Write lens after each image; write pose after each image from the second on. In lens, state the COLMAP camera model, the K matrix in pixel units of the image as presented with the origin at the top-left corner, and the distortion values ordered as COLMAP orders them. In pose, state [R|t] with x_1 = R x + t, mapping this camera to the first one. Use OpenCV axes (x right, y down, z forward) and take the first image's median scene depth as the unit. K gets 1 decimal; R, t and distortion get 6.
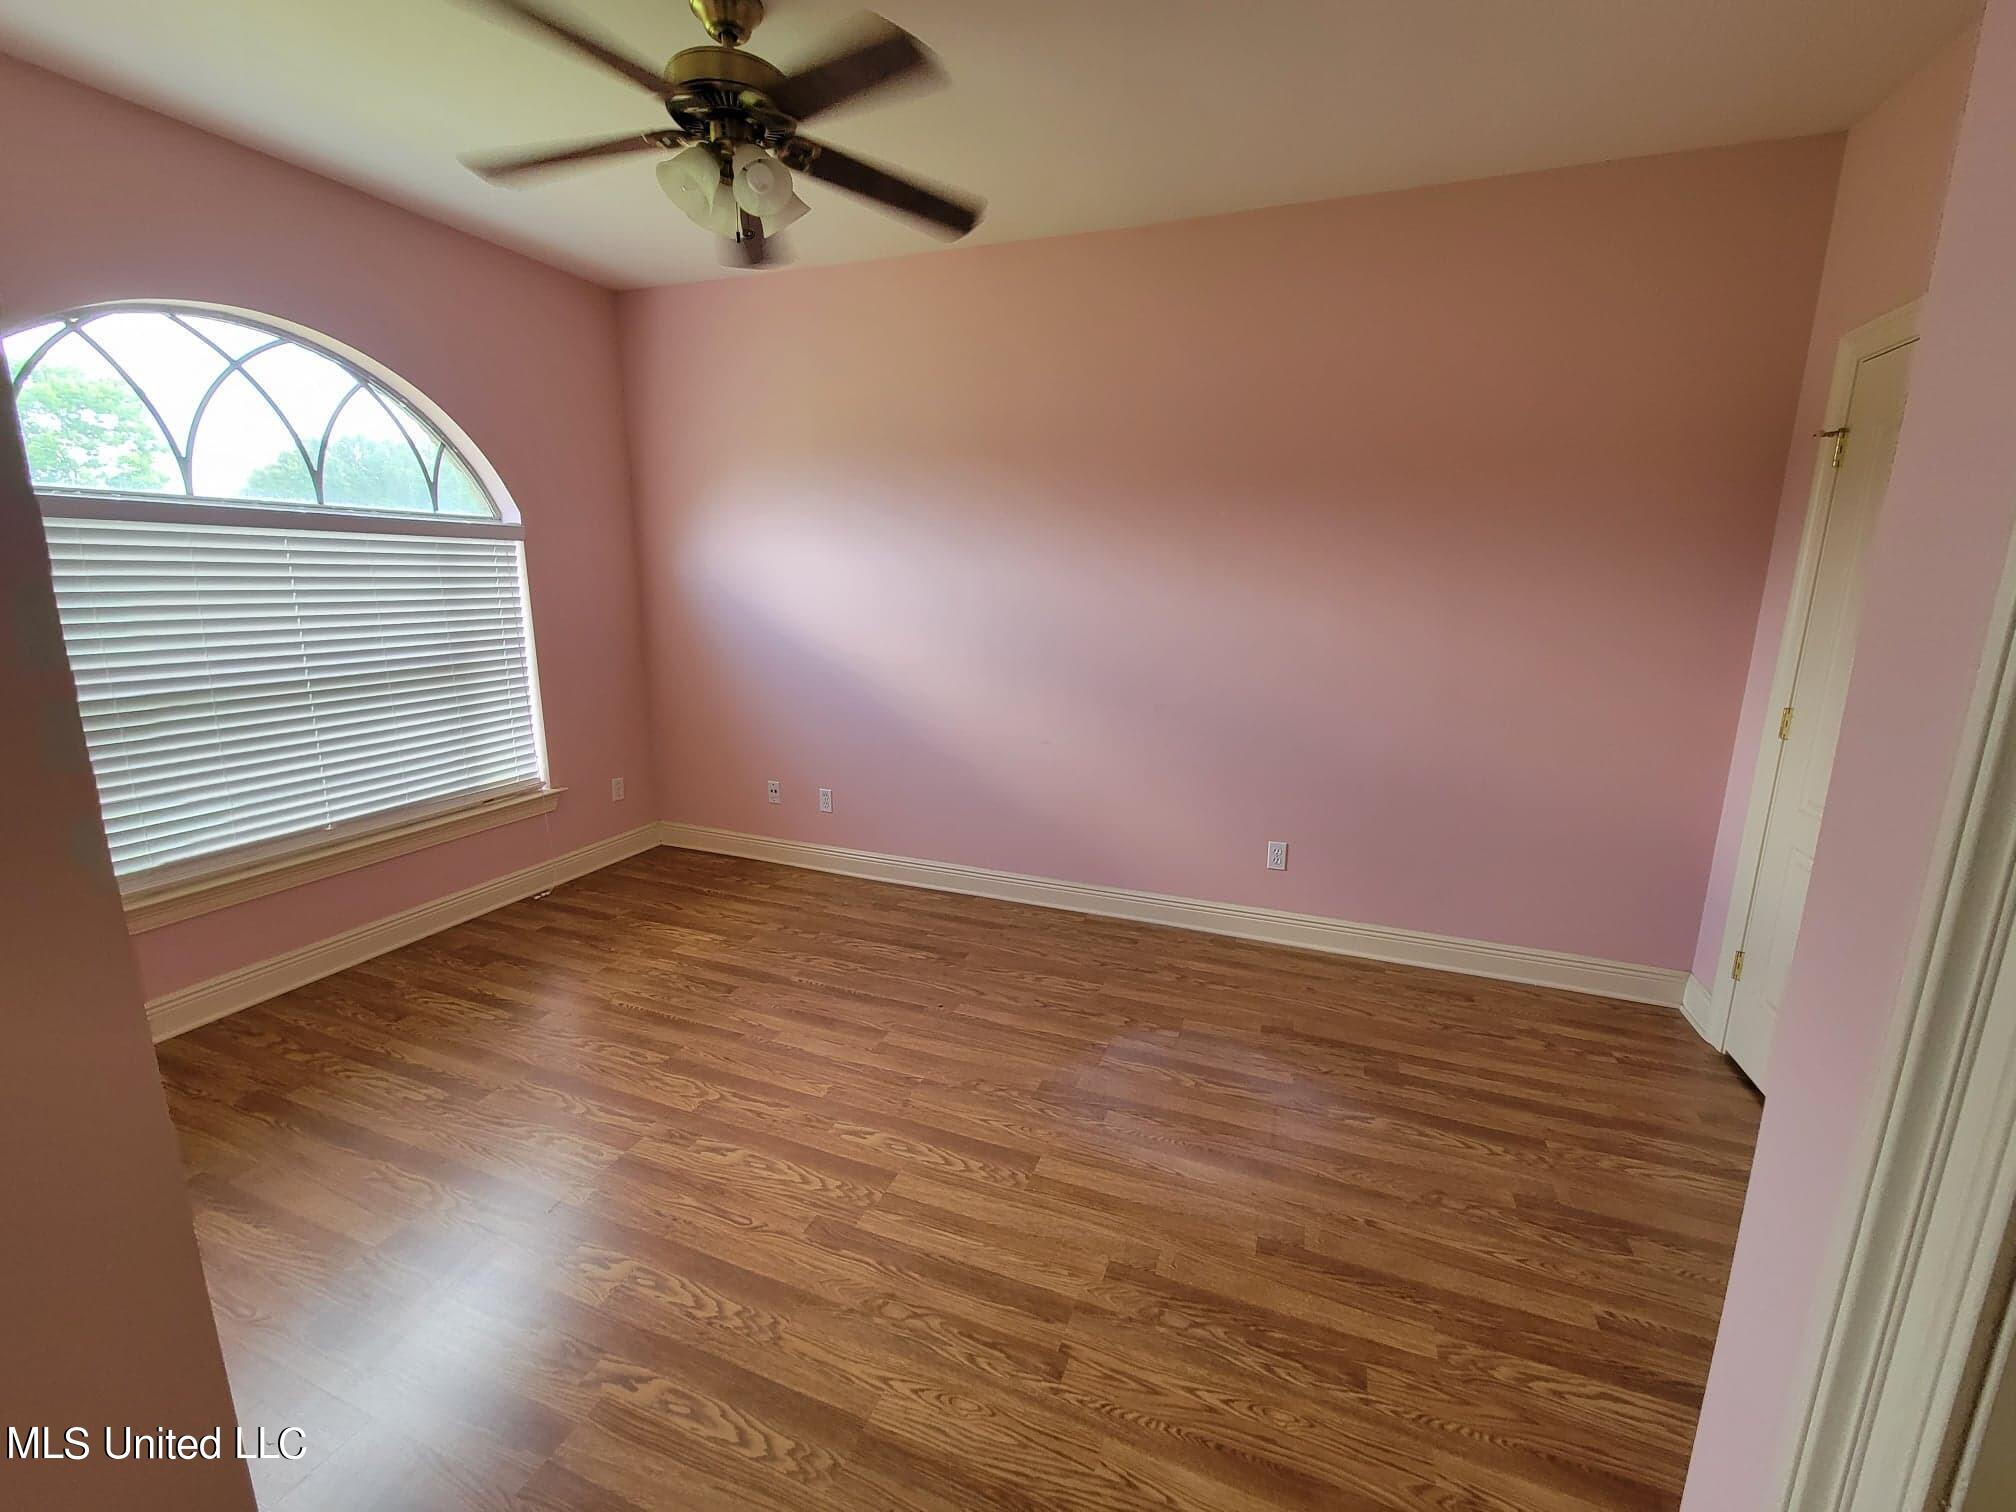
lens RADIAL K [[818.9, 0, 1012.8], [0, 818.9, 745.7], [0, 0, 1]] dist [0.000076, -0.000721]
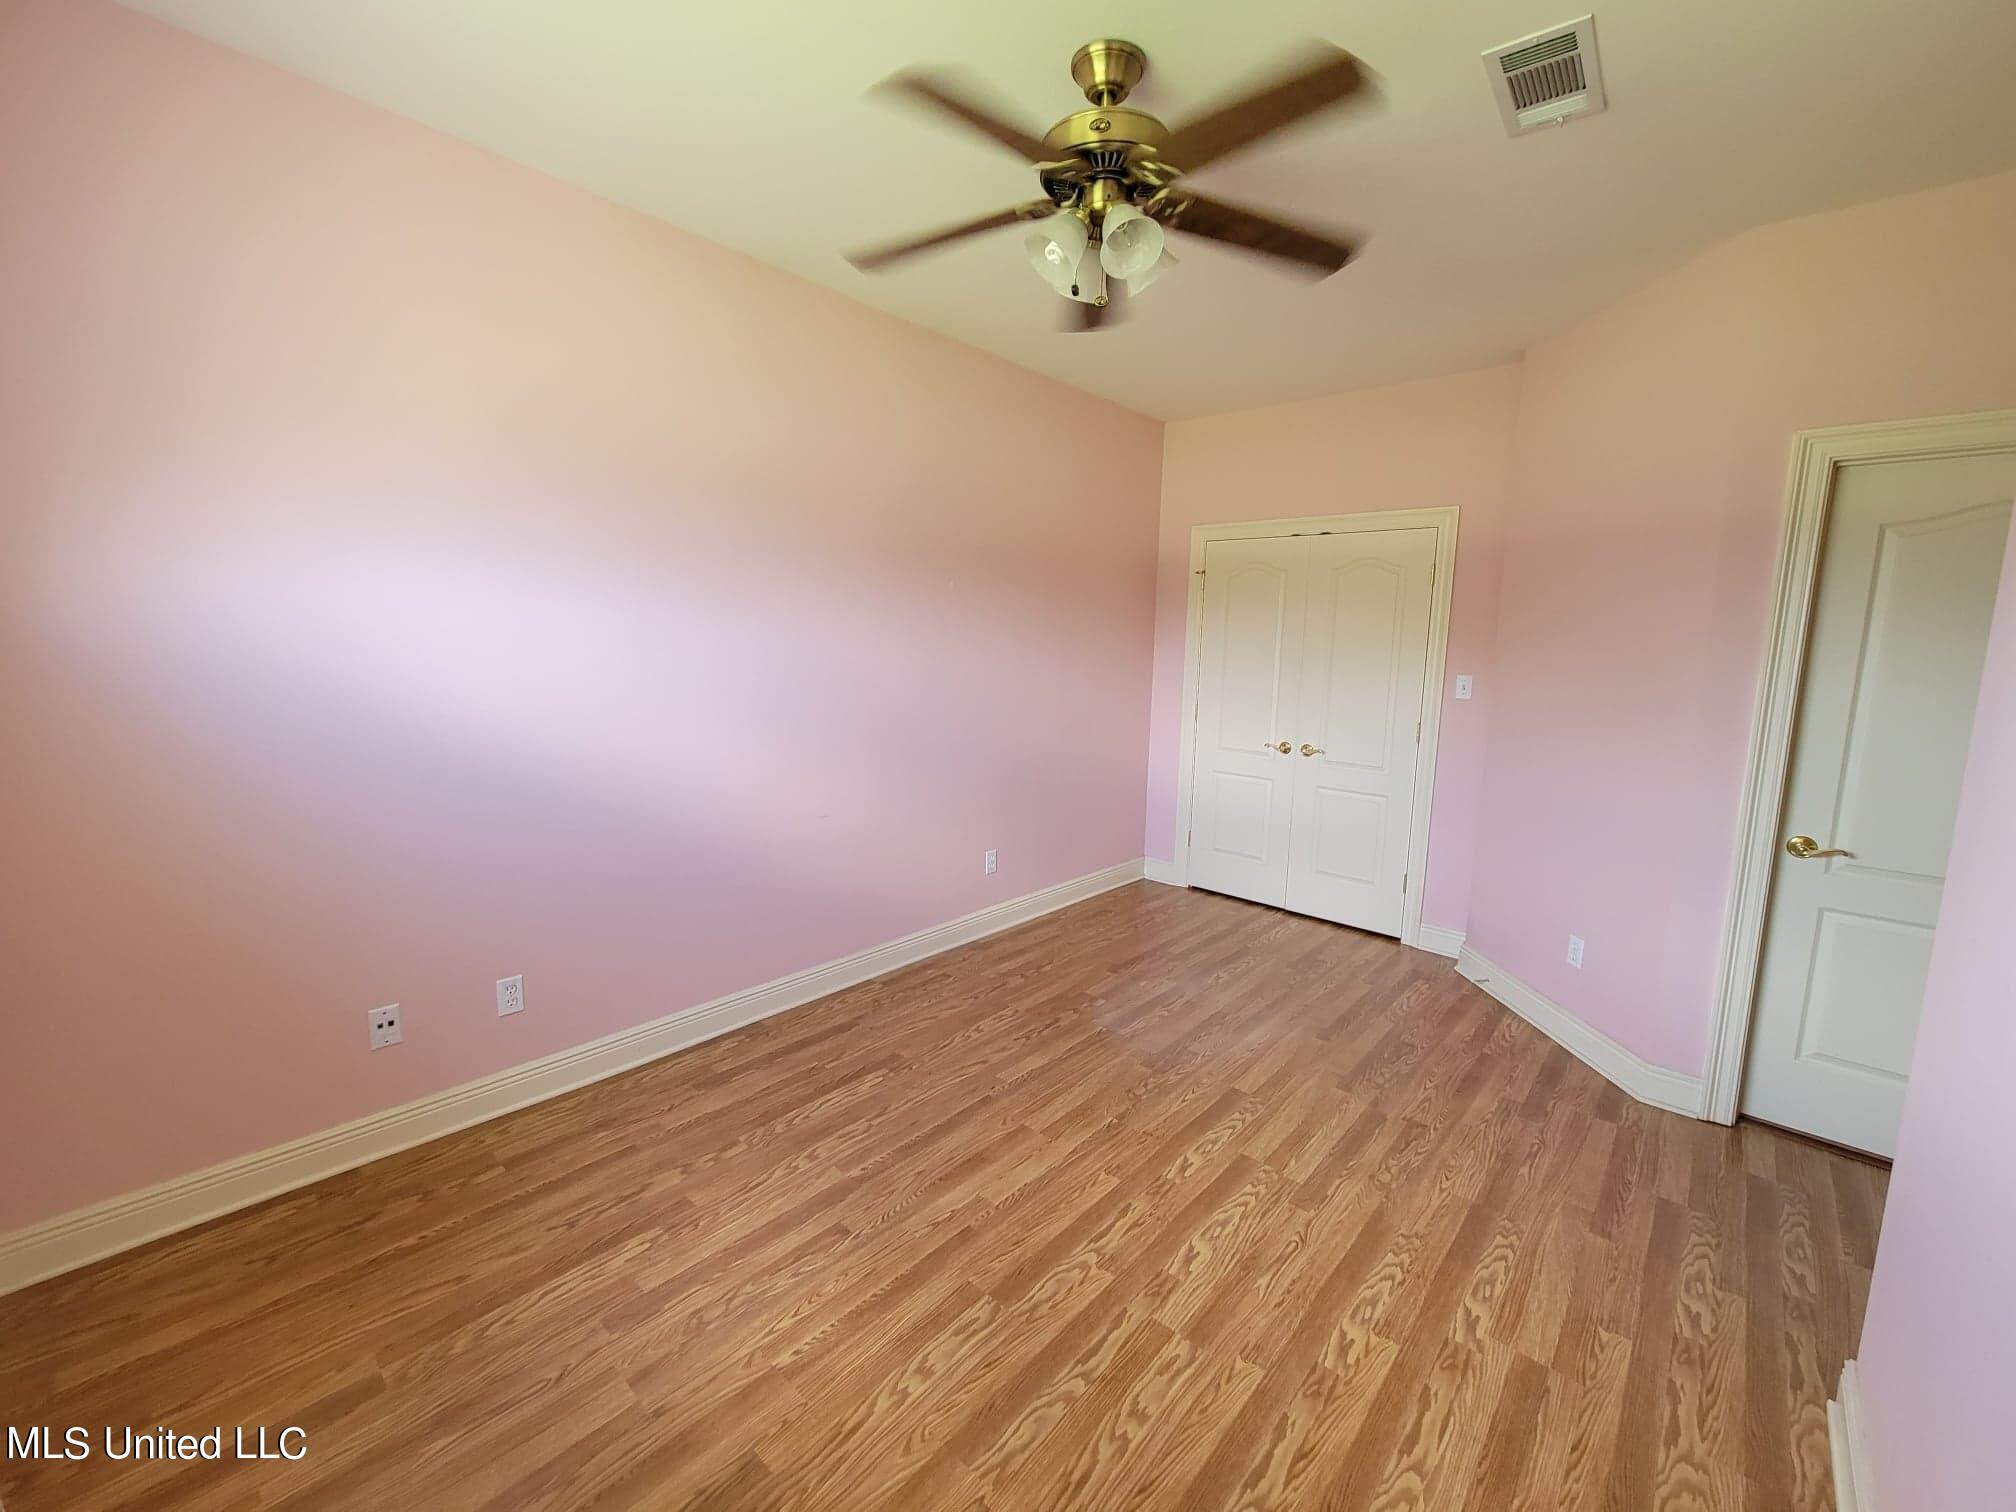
lens RADIAL K [[828.7, 0, 1011.3], [0, 828.7, 743.2], [0, 0, 1]] dist [-0.000304, -0.000707]
pose [[0.355462, -0.127172, 0.925999, -1.017965], [0.168749, 0.983153, 0.070244, -0.157625], [-0.919332, 0.131292, 0.370933, 0.618646]]
